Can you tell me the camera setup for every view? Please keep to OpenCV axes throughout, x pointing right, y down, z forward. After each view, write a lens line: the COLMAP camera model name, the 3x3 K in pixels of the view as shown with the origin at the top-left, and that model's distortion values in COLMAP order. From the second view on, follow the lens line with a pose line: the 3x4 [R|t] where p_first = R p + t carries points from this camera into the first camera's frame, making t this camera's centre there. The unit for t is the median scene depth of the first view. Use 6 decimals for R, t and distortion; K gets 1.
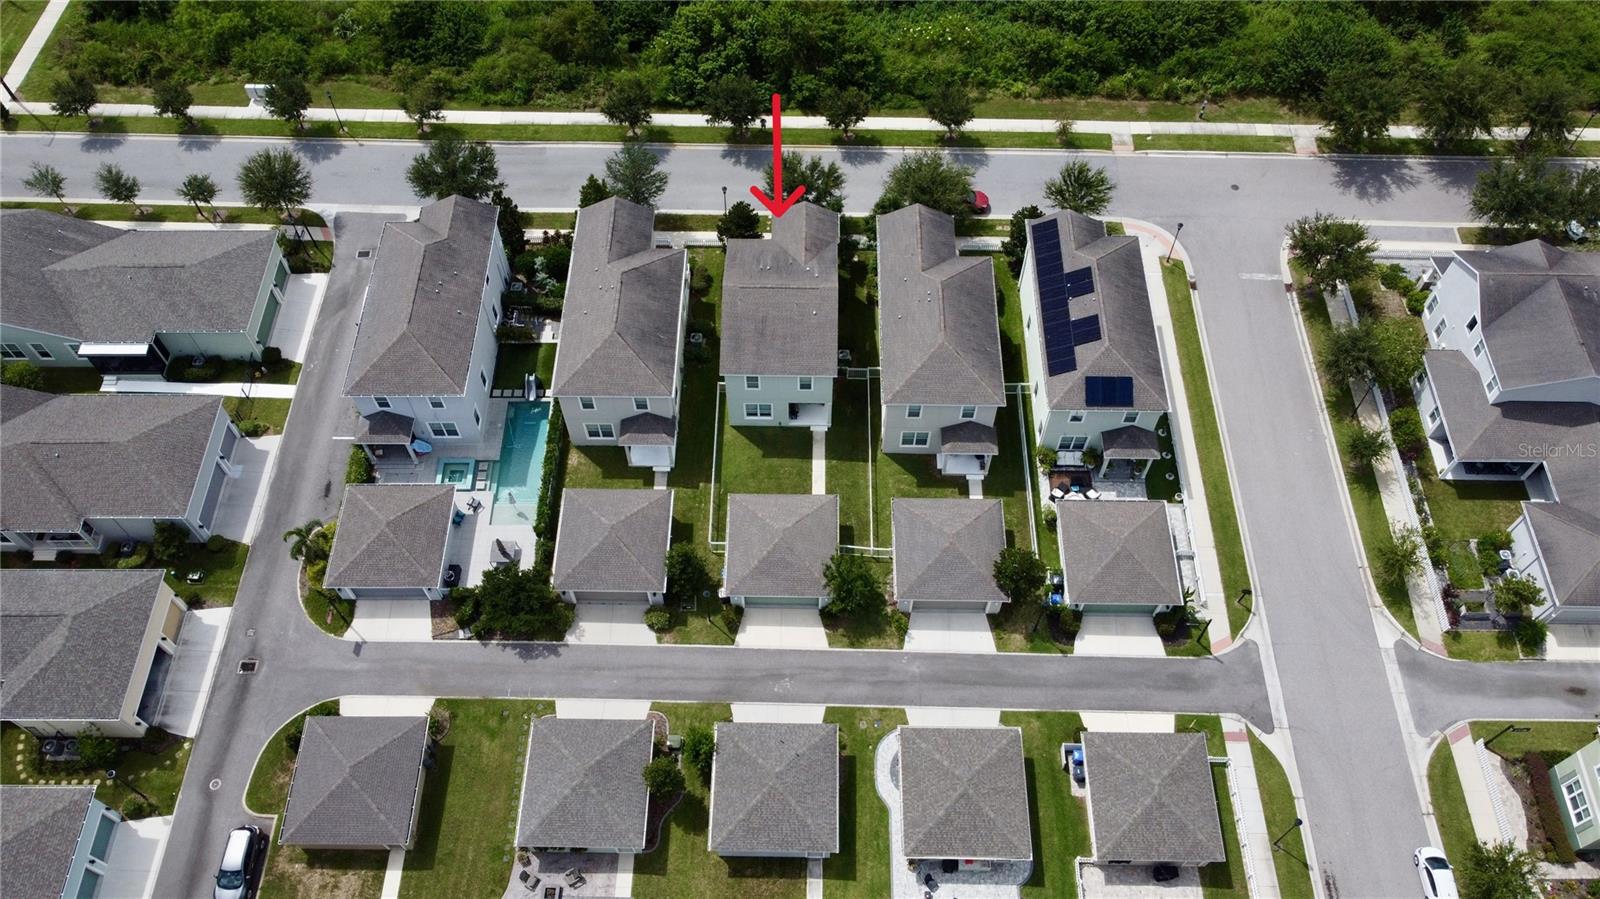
lens RADIAL K [[1220.9, 0, 796.1], [0, 1220.9, 447.5], [0, 0, 1]] dist [-0.008482, 0.000559]
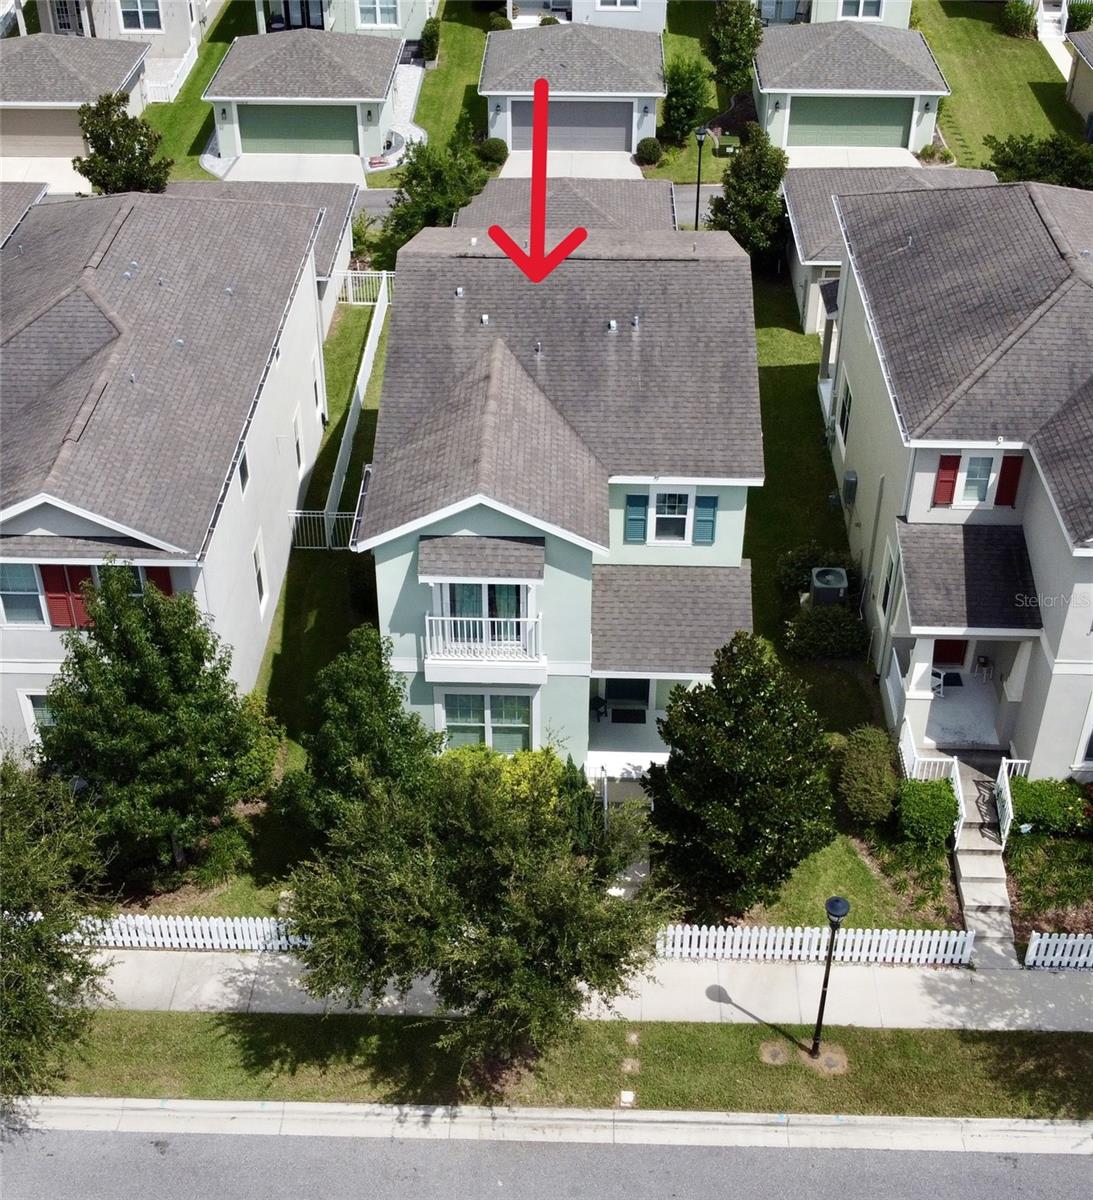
lens RADIAL K [[1615.9, 0, 527.7], [0, 1615.9, 599.0], [0, 0, 1]] dist [-0.016386, -0.011078]
pose [[-0.999767, -0.005280, 0.020943, -0.010368], [0.021231, -0.062298, 0.997832, -0.576681], [-0.003964, 0.998044, 0.062395, 1.074572]]
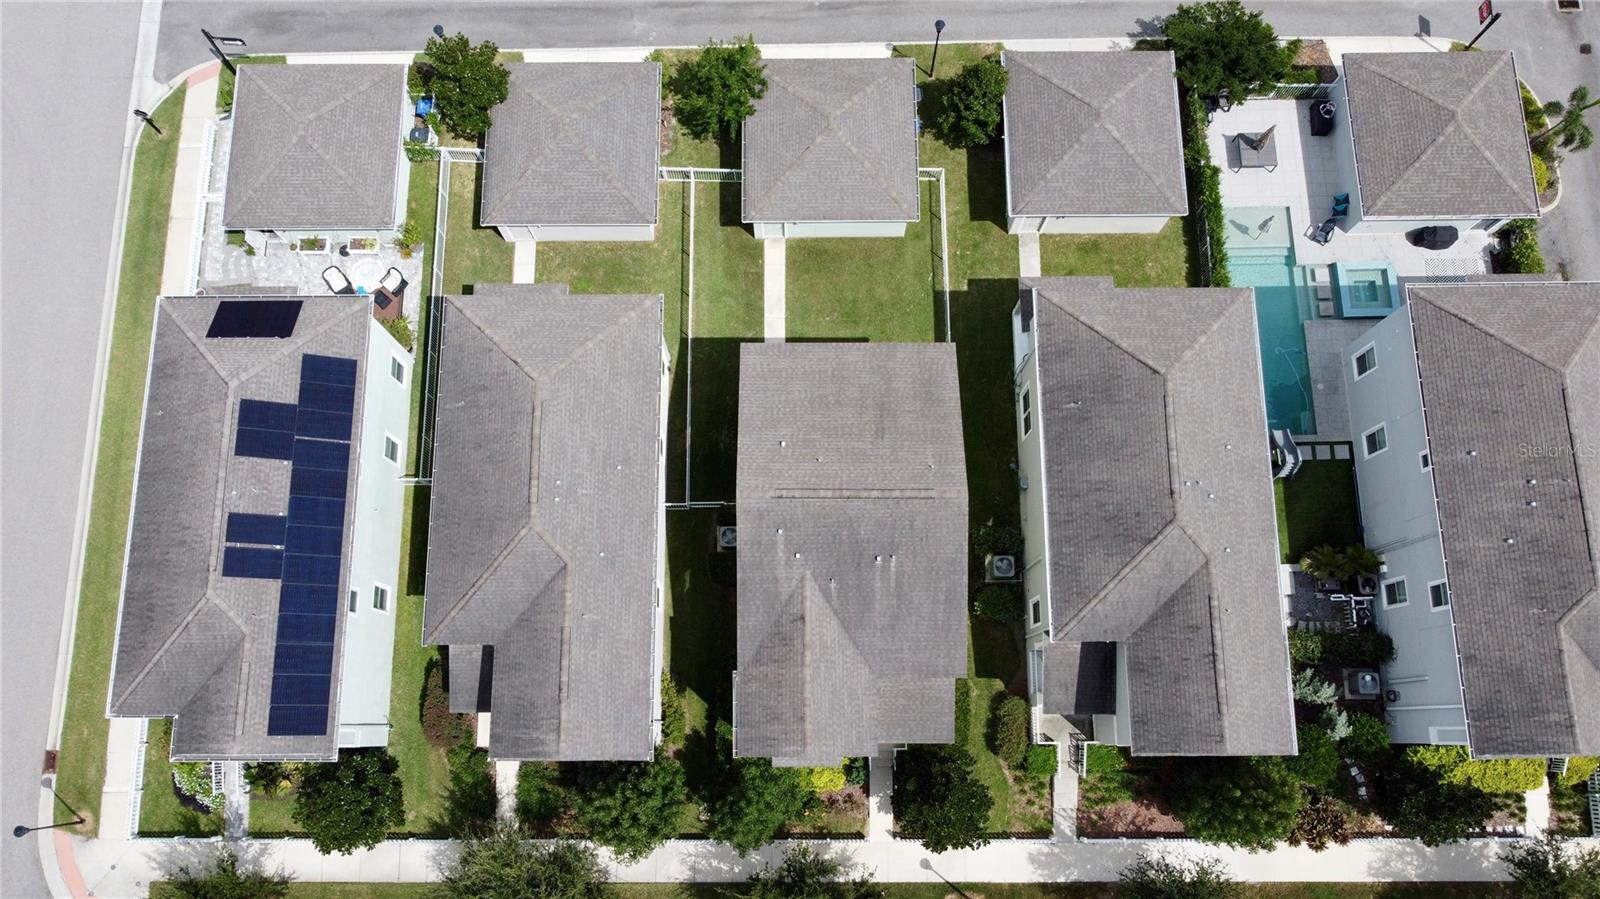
lens RADIAL K [[1220.9, 0, 796.1], [0, 1220.9, 447.5], [0, 0, 1]] dist [-0.008482, 0.000559]
pose [[-0.999767, 0.021591, 0.000689, 0.009371], [-0.014511, -0.694873, 0.718986, -0.481772], [0.016003, 0.718808, 0.695024, 0.644447]]
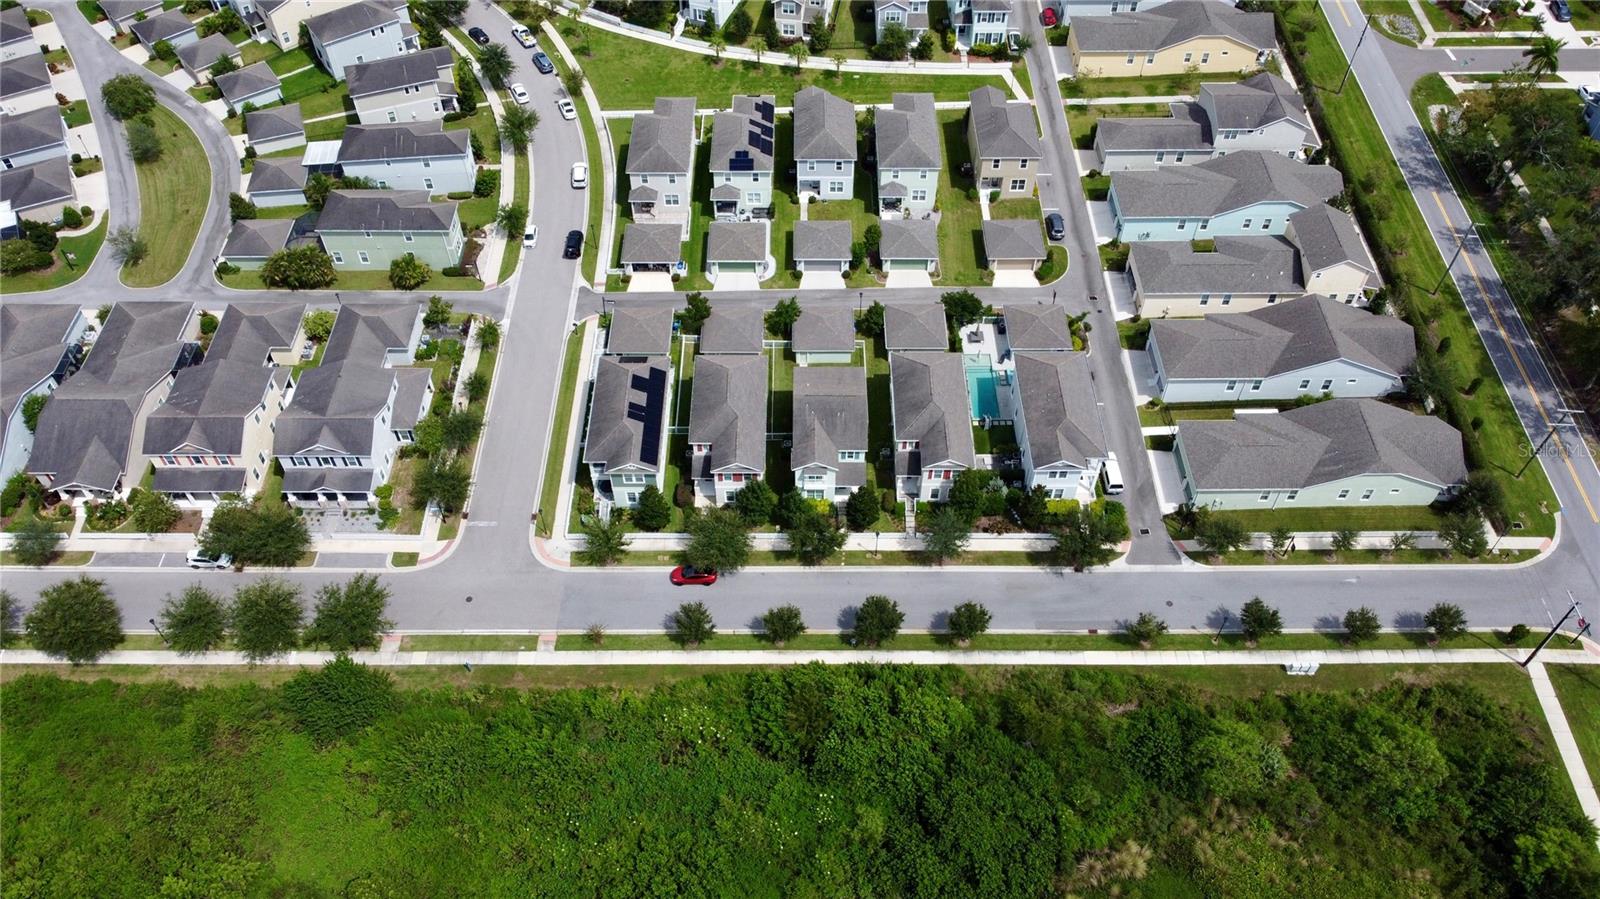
lens RADIAL K [[1220.9, 0, 796.1], [0, 1220.9, 447.5], [0, 0, 1]] dist [-0.008482, 0.000559]
pose [[-0.999897, 0.013673, -0.004475, 0.039140], [-0.008330, -0.296619, 0.954960, -1.667352], [0.011730, 0.954898, 0.296702, 0.603387]]
